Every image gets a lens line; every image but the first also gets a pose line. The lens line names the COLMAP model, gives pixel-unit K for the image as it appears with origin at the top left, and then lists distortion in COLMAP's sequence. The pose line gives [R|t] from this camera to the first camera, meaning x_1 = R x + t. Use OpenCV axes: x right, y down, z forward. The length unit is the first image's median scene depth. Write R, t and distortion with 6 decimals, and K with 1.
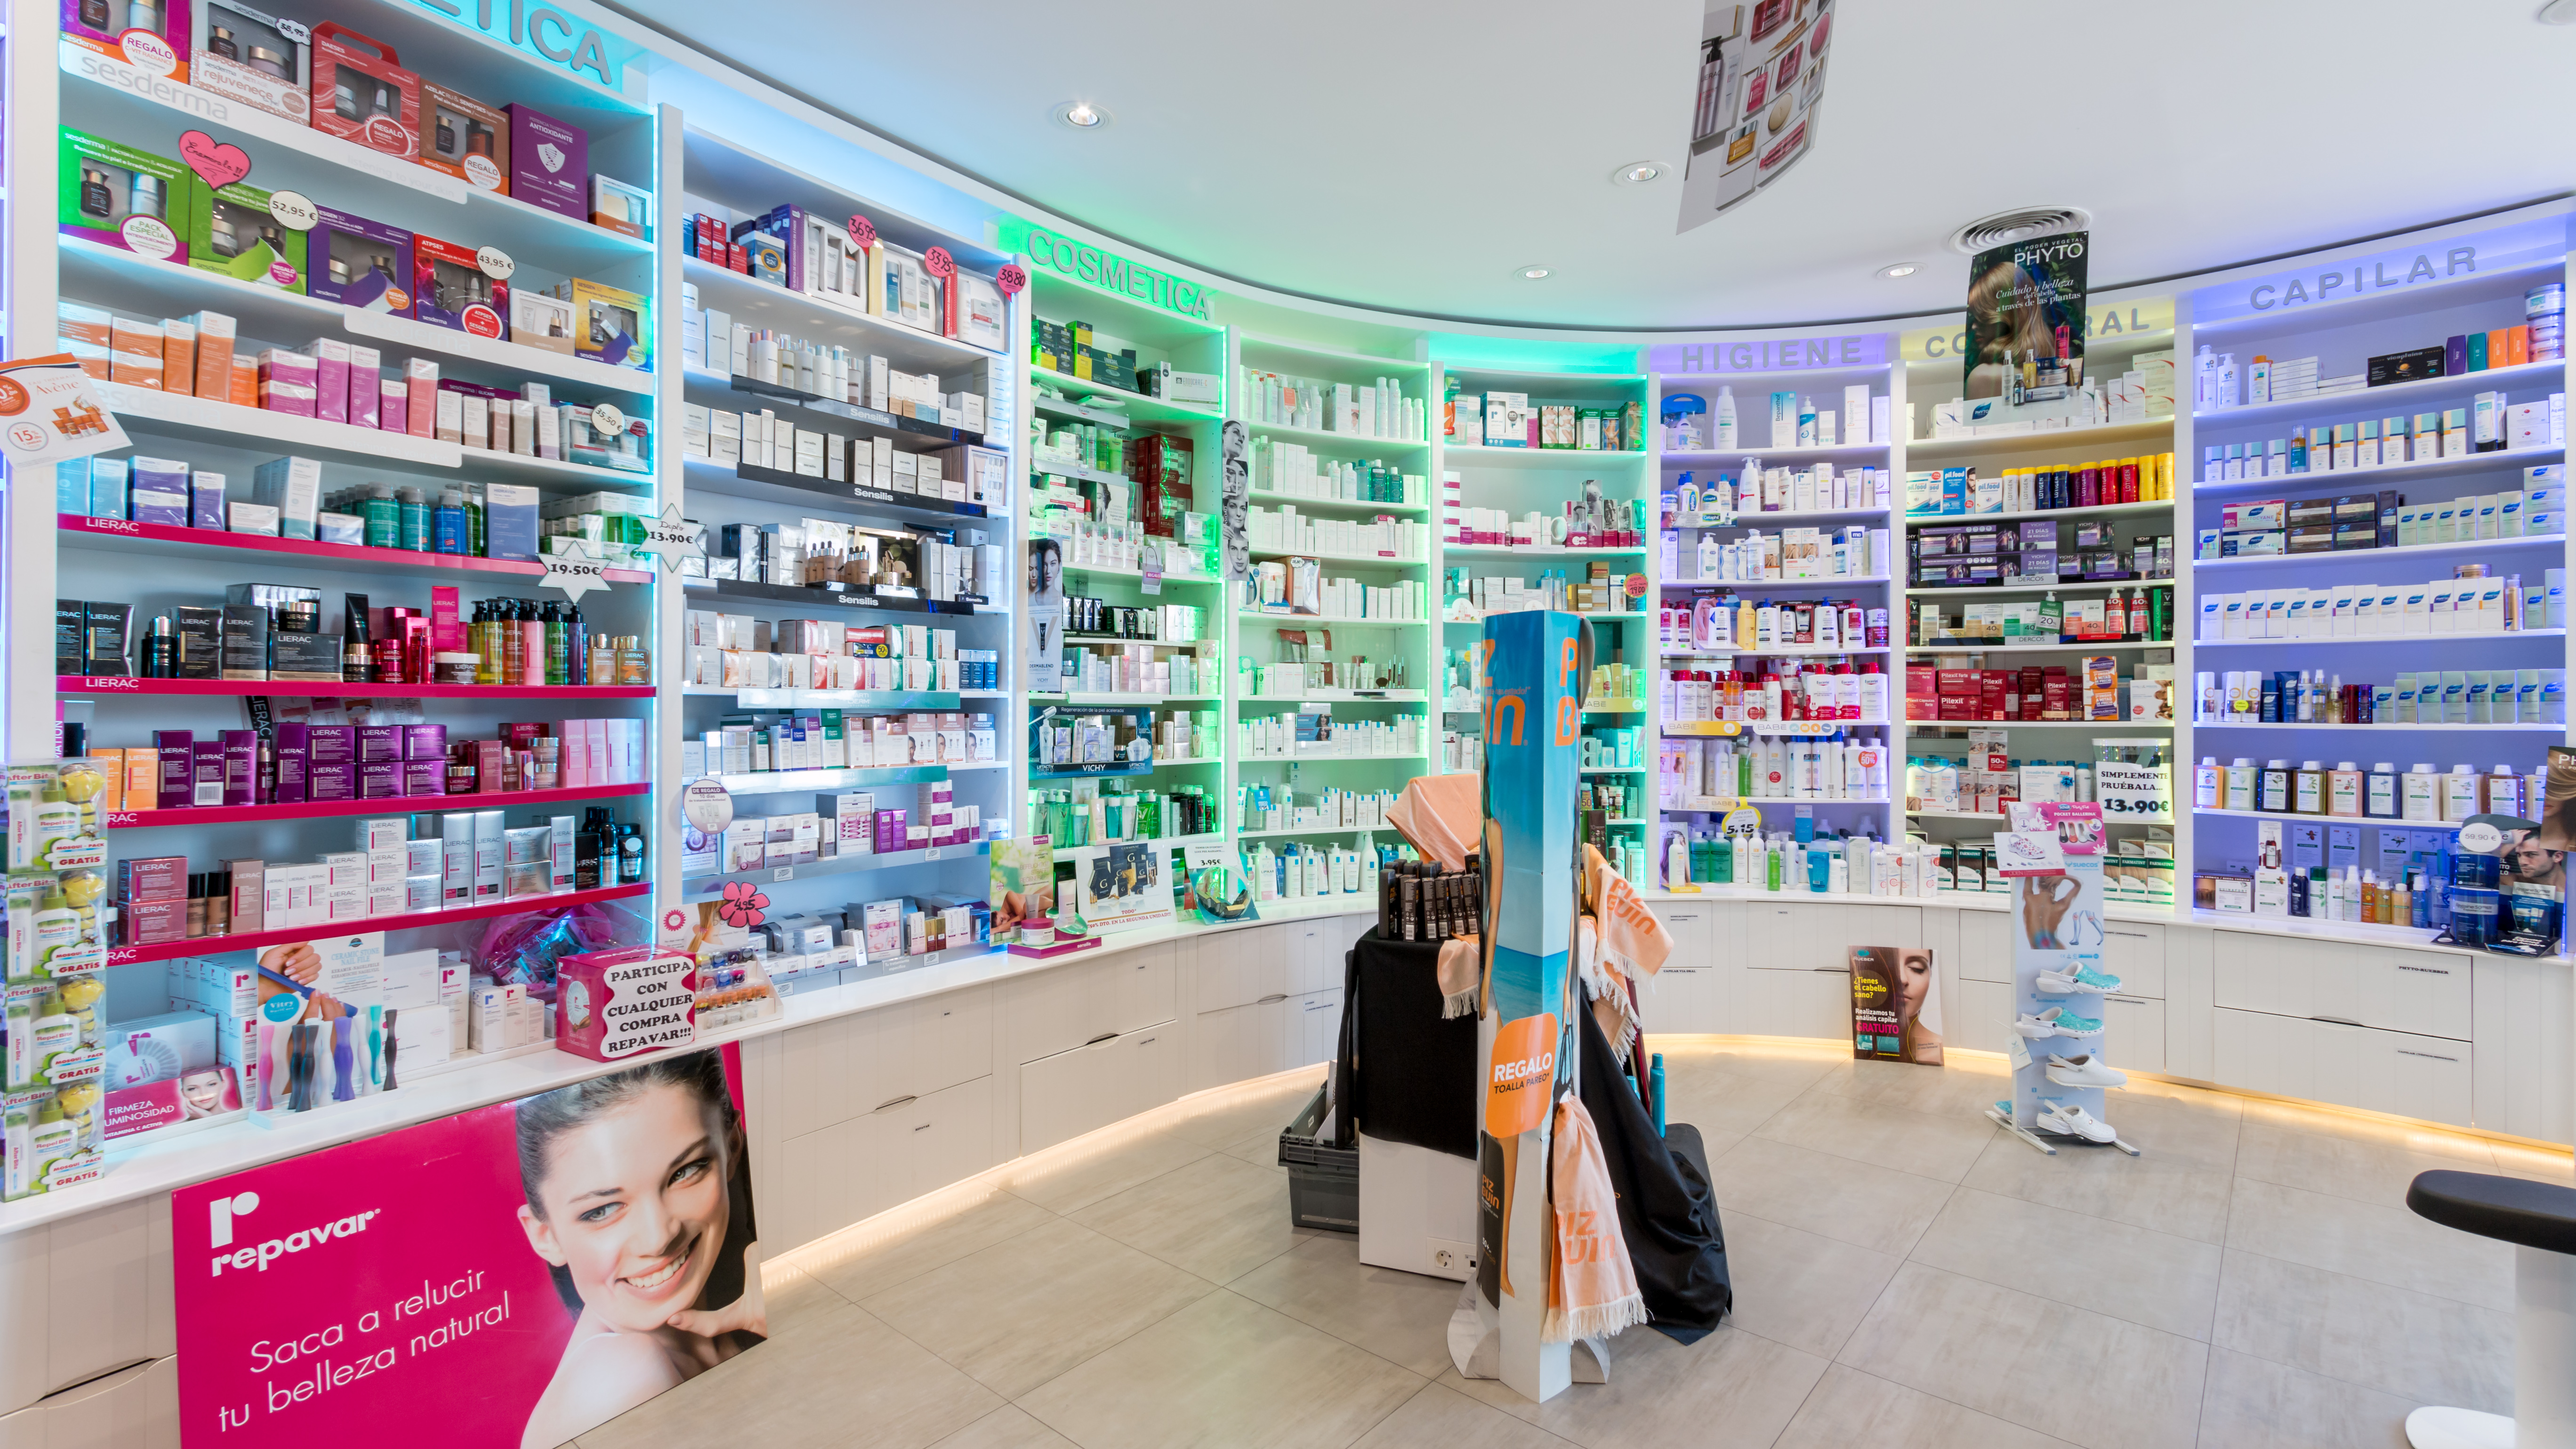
lens RADIAL K [[1165.4, 0, 1285.1], [0, 1165.4, 700.7], [0, 0, 1]] dist [0.001040, 0.000202]
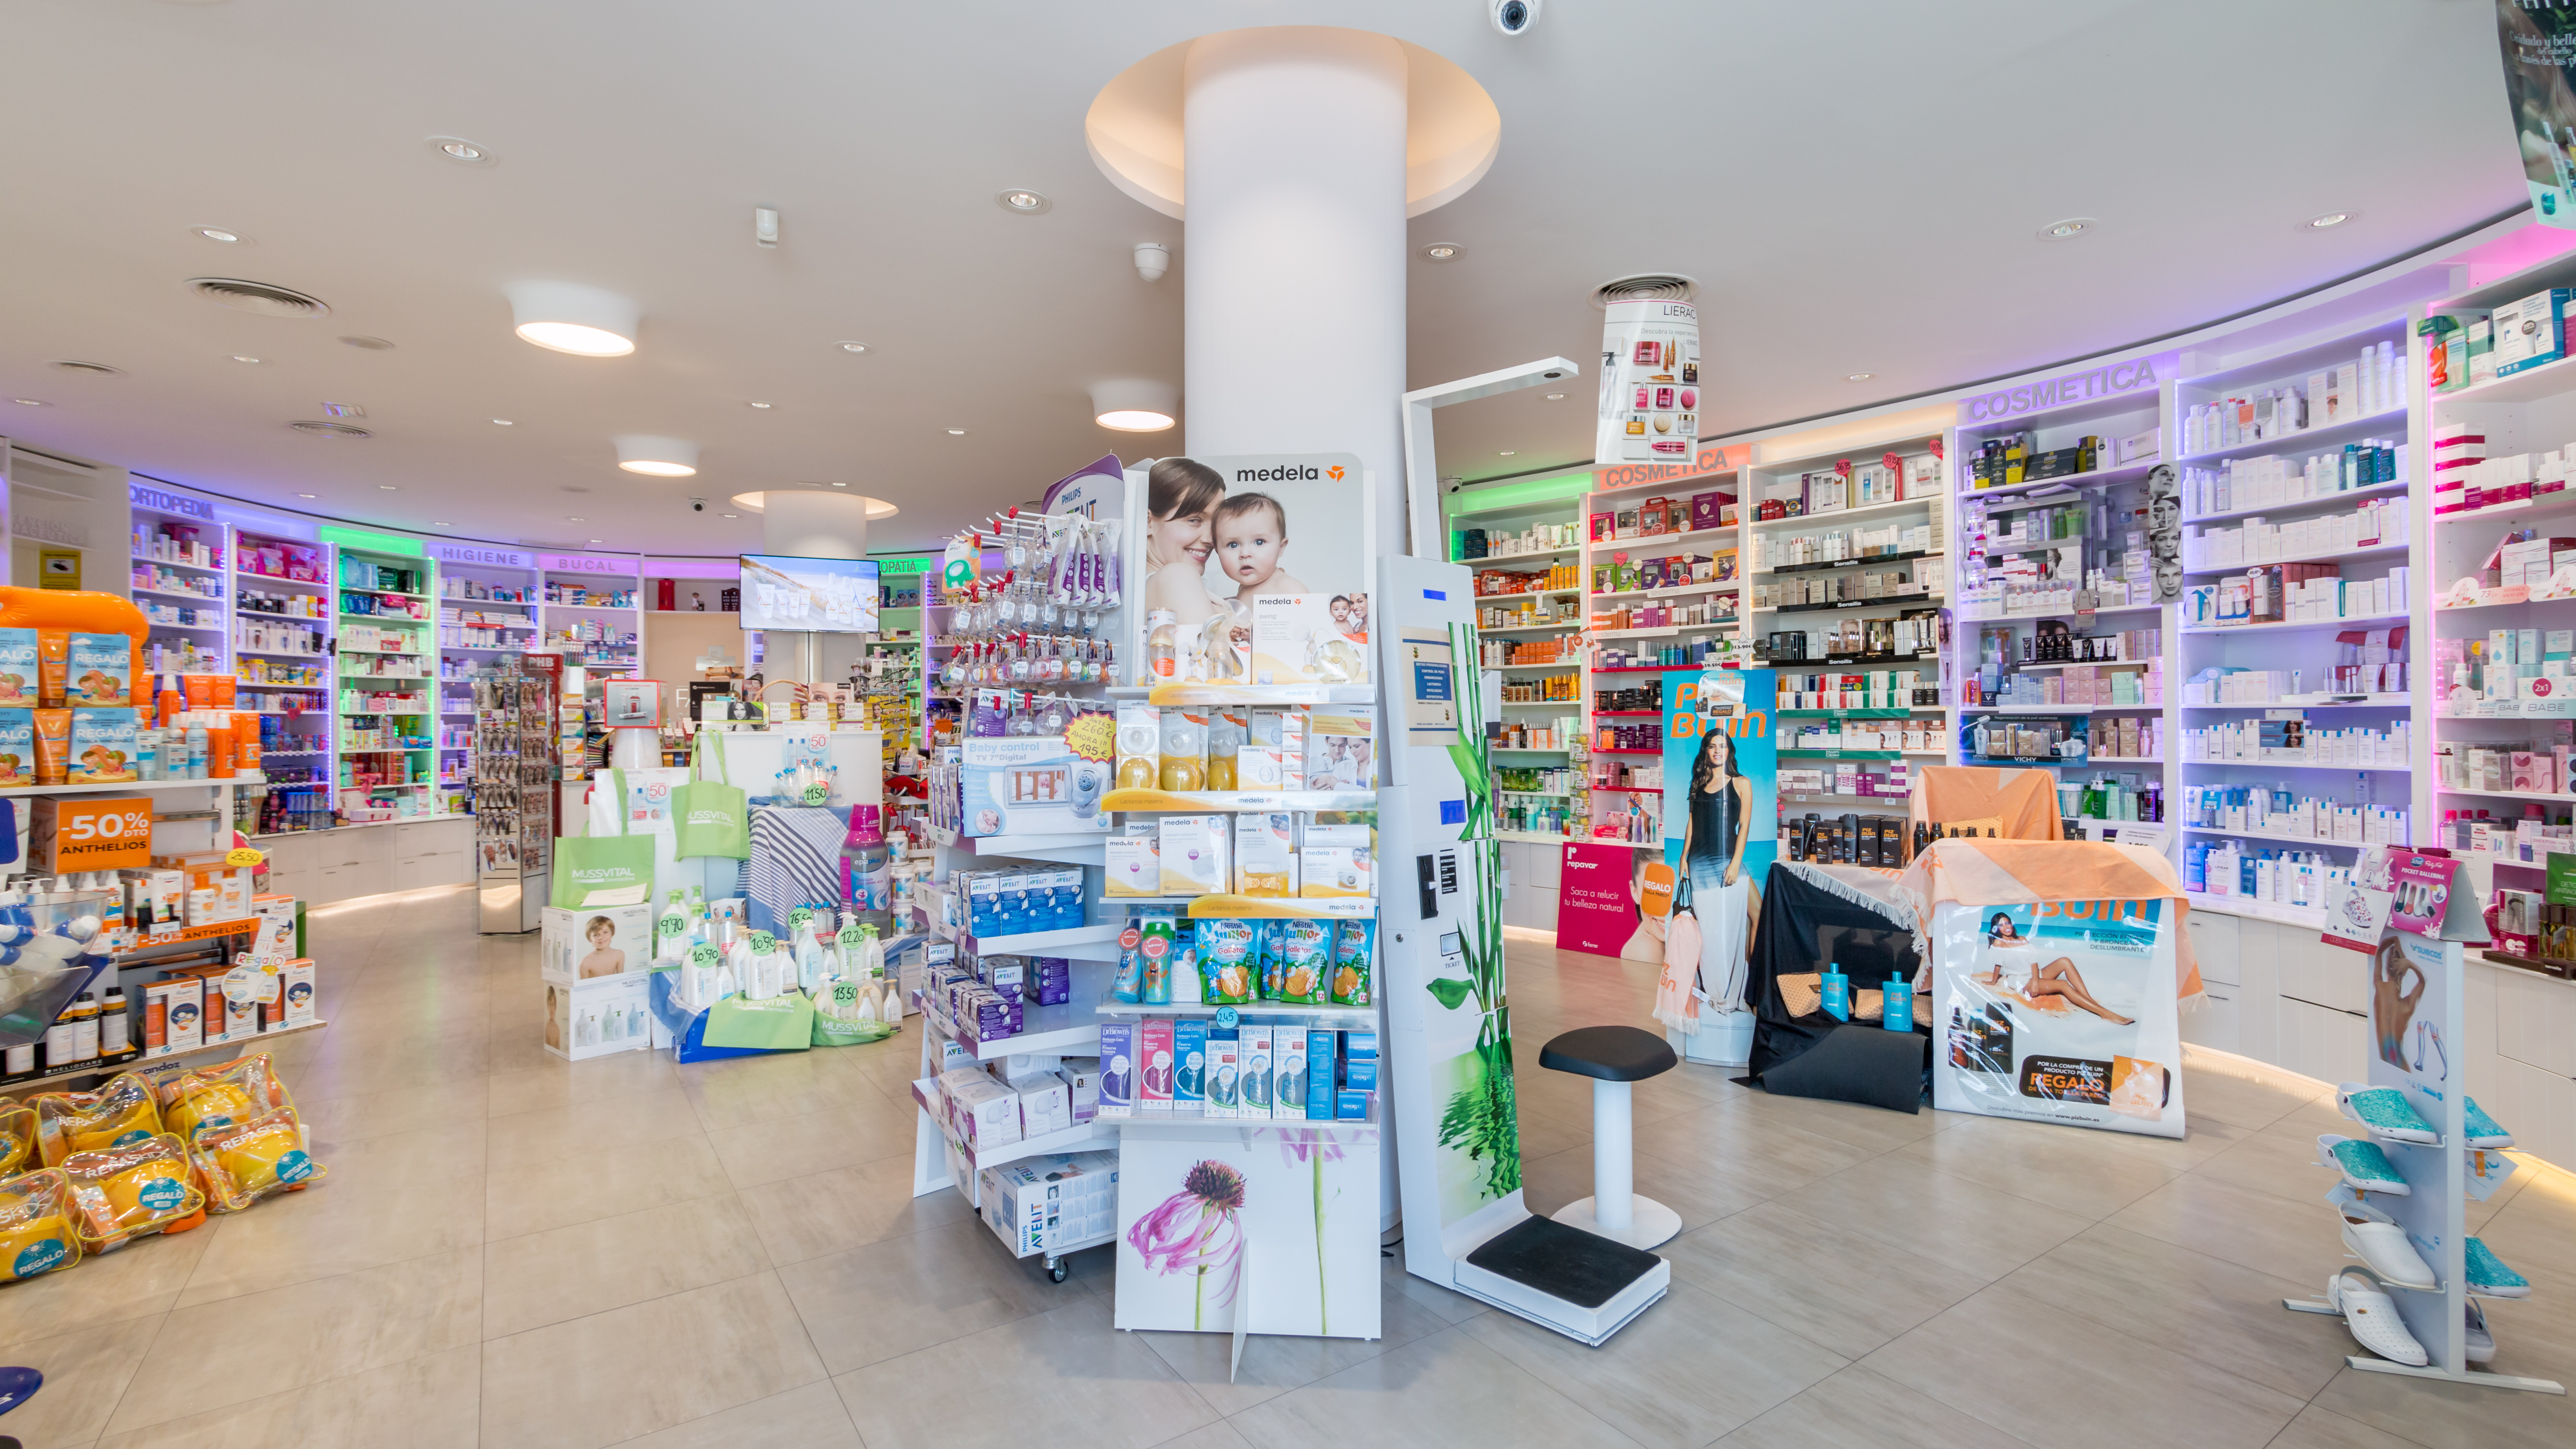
lens RADIAL K [[1165.4, 0, 1285.1], [0, 1165.4, 700.7], [0, 0, 1]] dist [0.001040, 0.000202]
pose [[-0.266643, -0.013062, -0.963707, 1.353828], [0.017438, 0.999679, -0.018374, -0.002175], [0.963638, -0.021705, -0.266330, 0.497180]]
